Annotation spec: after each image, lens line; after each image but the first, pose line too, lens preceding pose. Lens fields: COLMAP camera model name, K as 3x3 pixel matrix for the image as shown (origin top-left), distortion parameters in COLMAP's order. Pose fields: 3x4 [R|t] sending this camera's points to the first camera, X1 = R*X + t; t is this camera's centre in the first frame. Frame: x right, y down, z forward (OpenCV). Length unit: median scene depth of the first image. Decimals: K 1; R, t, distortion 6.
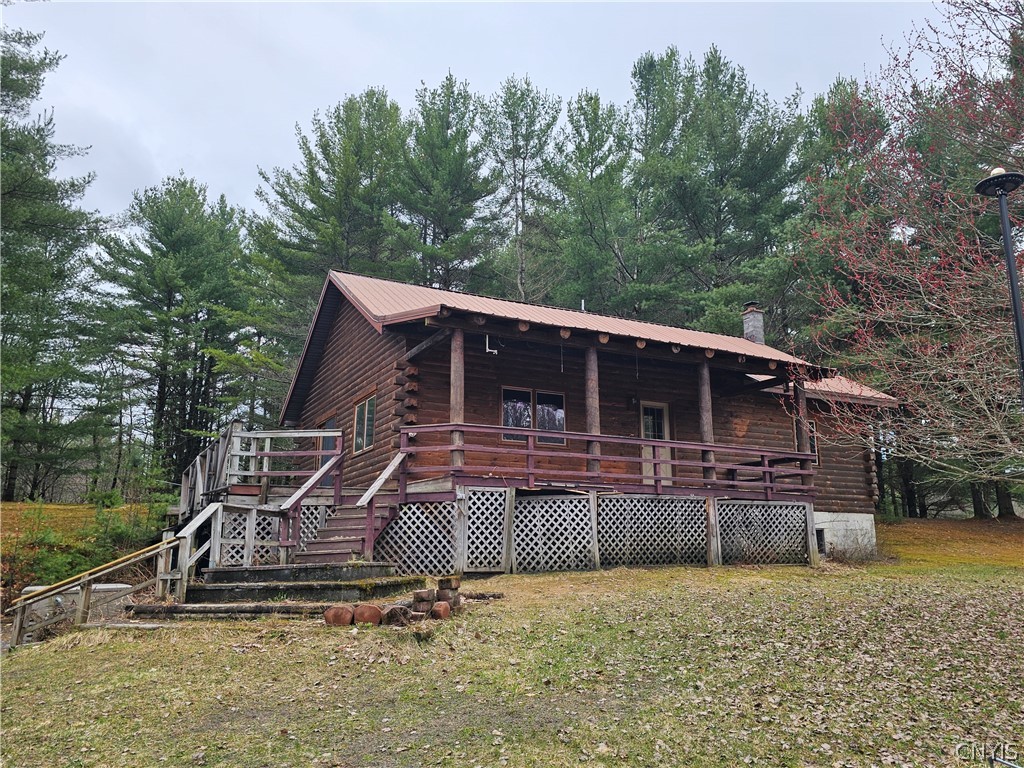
lens RADIAL K [[728.8, 0, 512.4], [0, 728.8, 391.6], [0, 0, 1]] dist [0.032954, 0.001744]
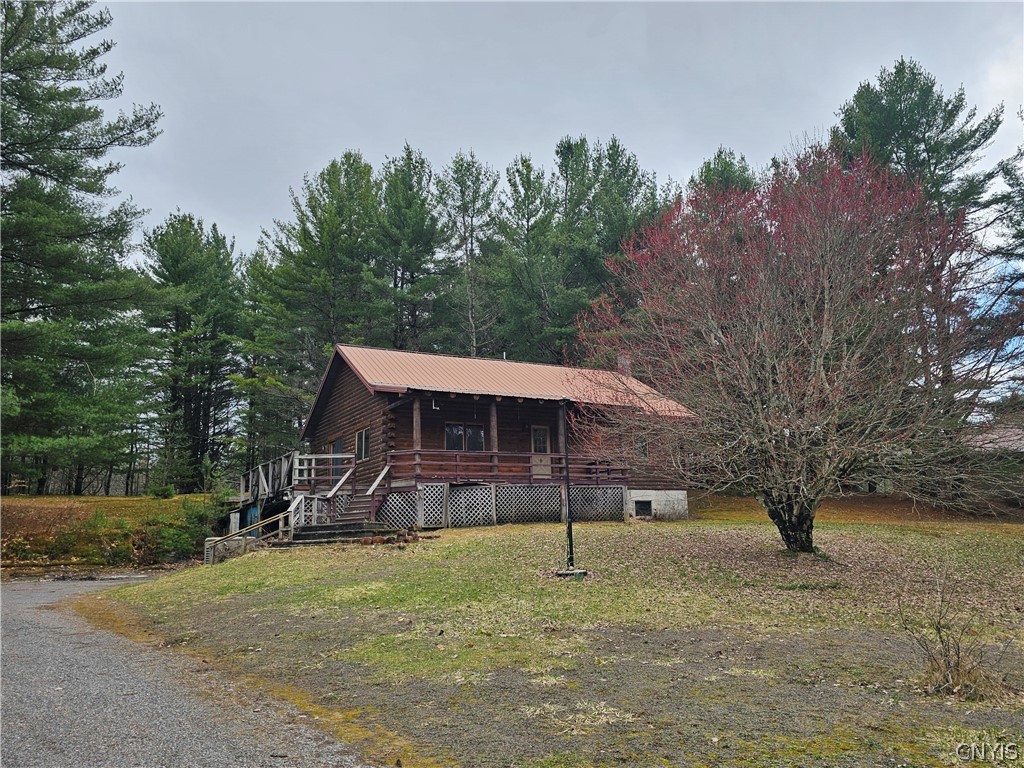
lens RADIAL K [[695.1, 0, 514.2], [0, 695.1, 402.4], [0, 0, 1]] dist [0.043310, -0.007778]
pose [[0.998716, -0.016257, 0.047971, 0.064166], [0.014462, 0.999191, 0.037528, -0.100878], [-0.048542, -0.036786, 0.998143, -0.568860]]
